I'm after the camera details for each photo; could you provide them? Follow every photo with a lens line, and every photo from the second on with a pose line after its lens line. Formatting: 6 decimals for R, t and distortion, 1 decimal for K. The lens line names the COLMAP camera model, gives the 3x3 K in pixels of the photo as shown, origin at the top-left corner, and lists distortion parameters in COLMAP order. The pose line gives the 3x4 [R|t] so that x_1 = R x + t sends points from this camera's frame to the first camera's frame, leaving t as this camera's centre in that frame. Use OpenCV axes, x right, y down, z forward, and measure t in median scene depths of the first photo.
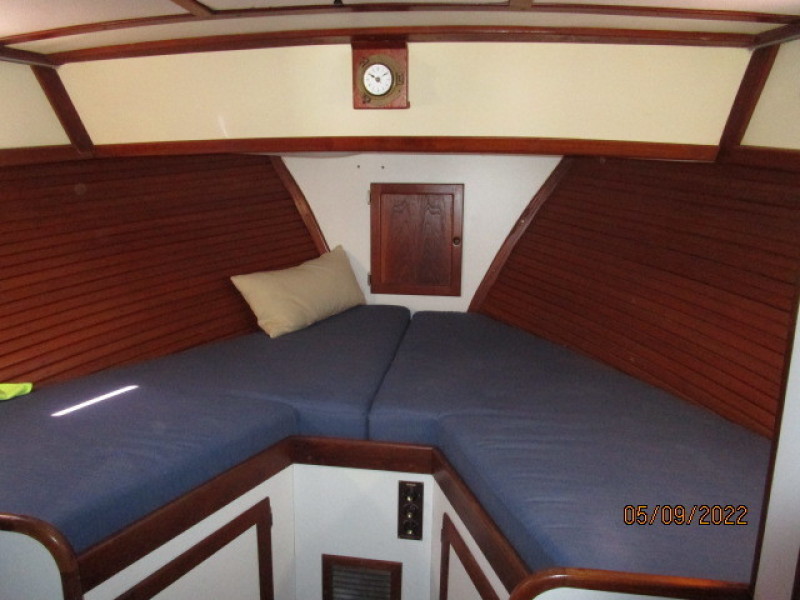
lens RADIAL K [[570.4, 0, 399.5], [0, 570.4, 300.2], [0, 0, 1]] dist [-0.023676, 0.006501]
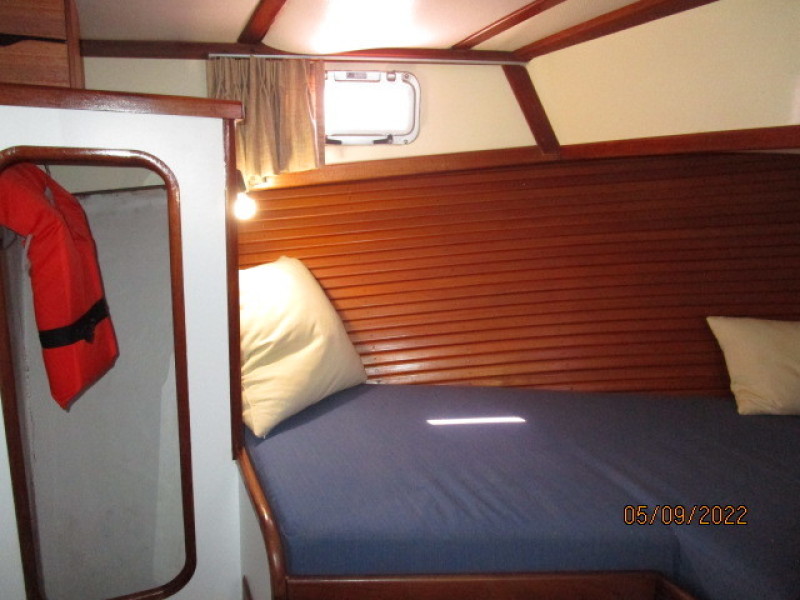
lens RADIAL K [[570.4, 0, 399.7], [0, 570.4, 299.2], [0, 0, 1]] dist [-0.023676, 0.006501]
pose [[0.549948, 0.180680, -0.815421, 0.107511], [-0.187220, 0.978143, 0.090468, -0.069670], [0.813944, 0.102911, 0.571755, 0.300586]]
